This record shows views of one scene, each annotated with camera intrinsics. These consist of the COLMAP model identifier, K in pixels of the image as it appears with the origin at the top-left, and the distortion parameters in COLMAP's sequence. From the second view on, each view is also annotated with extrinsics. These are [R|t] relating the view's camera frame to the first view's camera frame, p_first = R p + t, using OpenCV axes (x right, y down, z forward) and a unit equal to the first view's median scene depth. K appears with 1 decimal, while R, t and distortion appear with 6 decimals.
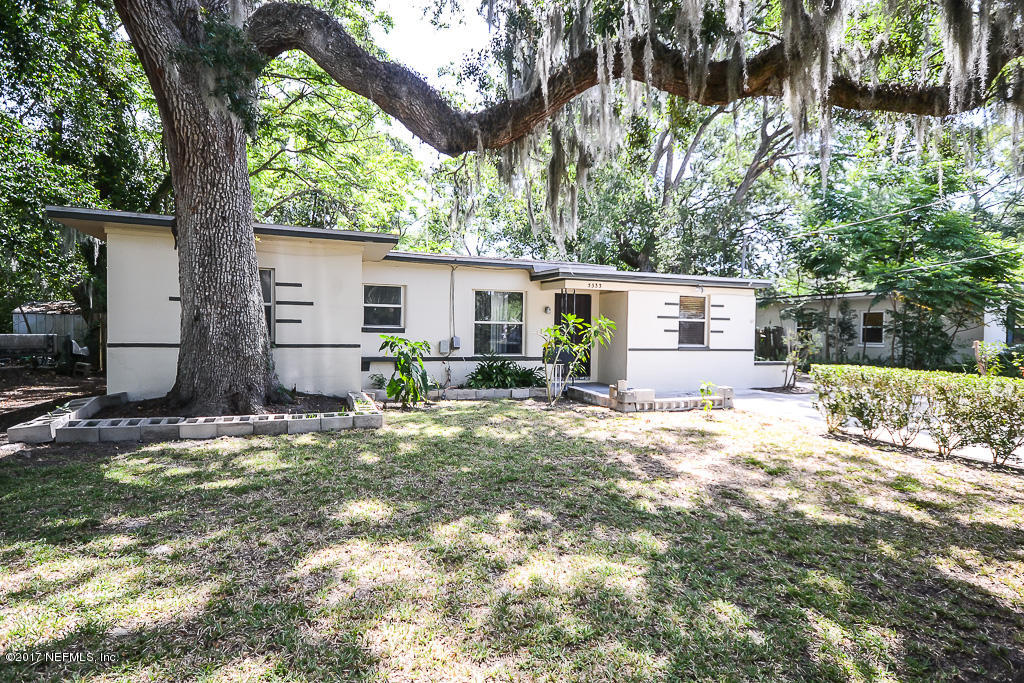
lens RADIAL K [[546.6, 0, 512.0], [0, 546.6, 341.5], [0, 0, 1]] dist [0.000524, -0.000474]
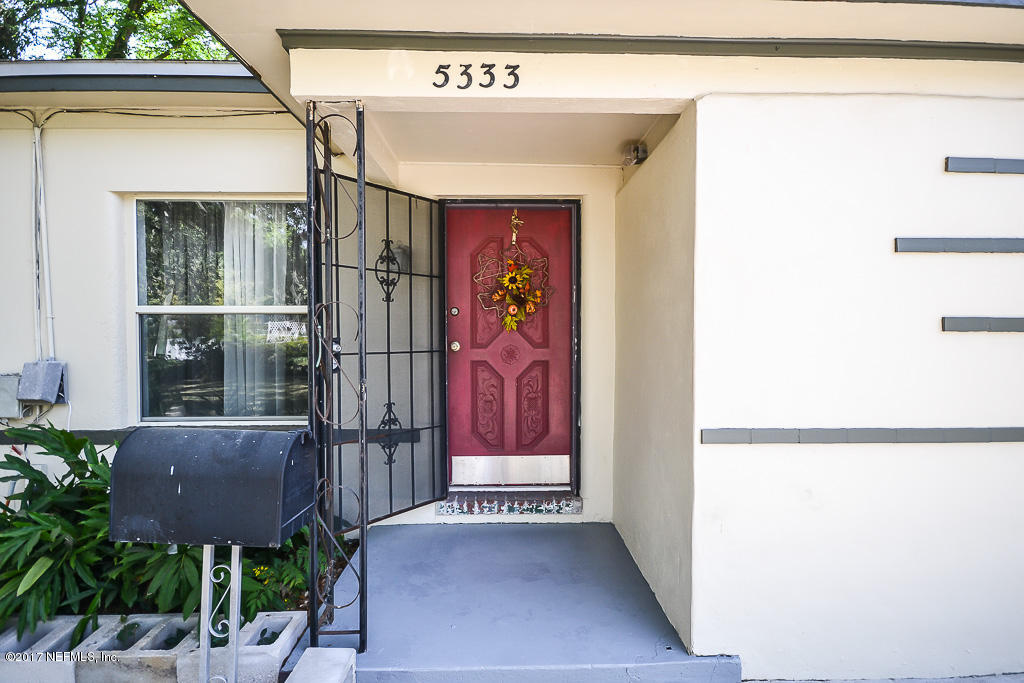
lens RADIAL K [[484.1, 0, 512.0], [0, 484.1, 341.5], [0, 0, 1]] dist [-0.000251, -0.000190]
pose [[0.940567, -0.007330, -0.339528, 0.211880], [0.009951, 0.999933, 0.005978, -0.017150], [0.339462, -0.009001, 0.940577, 0.844691]]
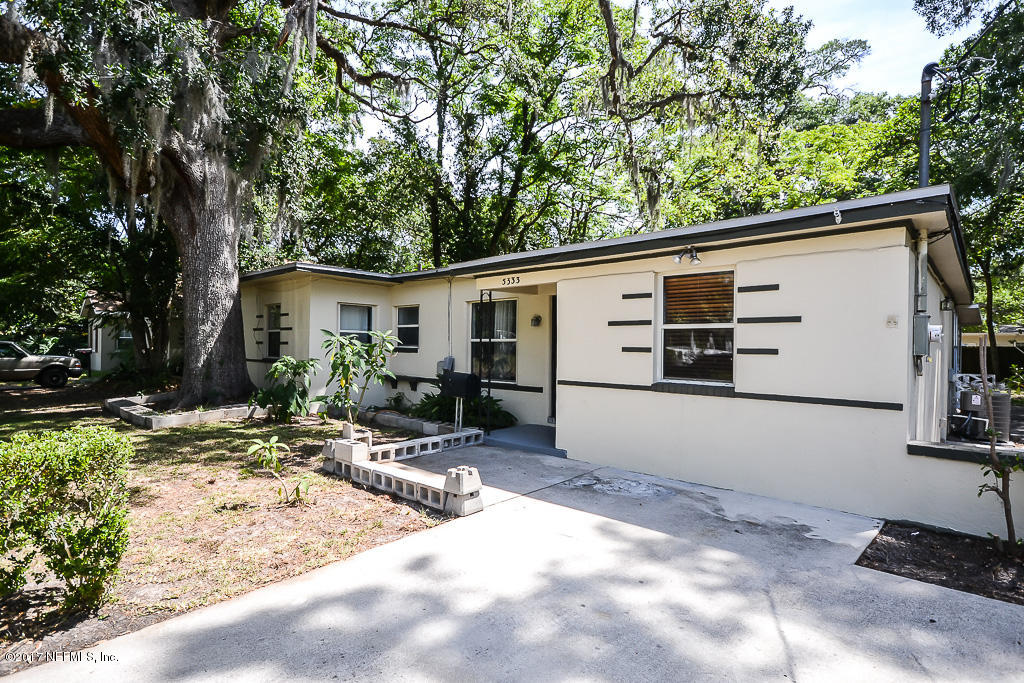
lens RADIAL K [[517.1, 0, 512.0], [0, 517.1, 341.5], [0, 0, 1]] dist [-0.002222, -0.000393]
pose [[0.438295, -0.016596, -0.898678, 0.697381], [-0.016709, 0.999506, -0.026607, -0.013052], [0.898676, 0.026678, 0.437801, 0.722663]]
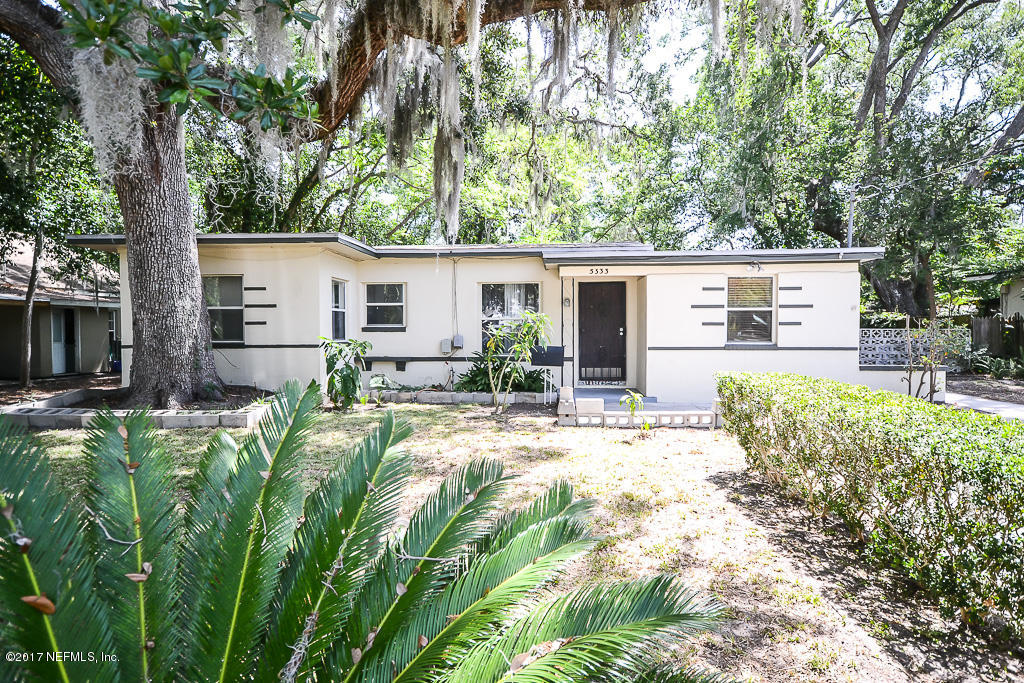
lens RADIAL K [[592.4, 0, 512.0], [0, 592.4, 341.5], [0, 0, 1]] dist [0.000738, -0.000006]
pose [[0.904420, -0.007619, -0.426575, 0.408405], [0.010043, 0.999944, 0.003432, -0.000410], [0.426524, -0.007388, 0.904446, 0.131065]]
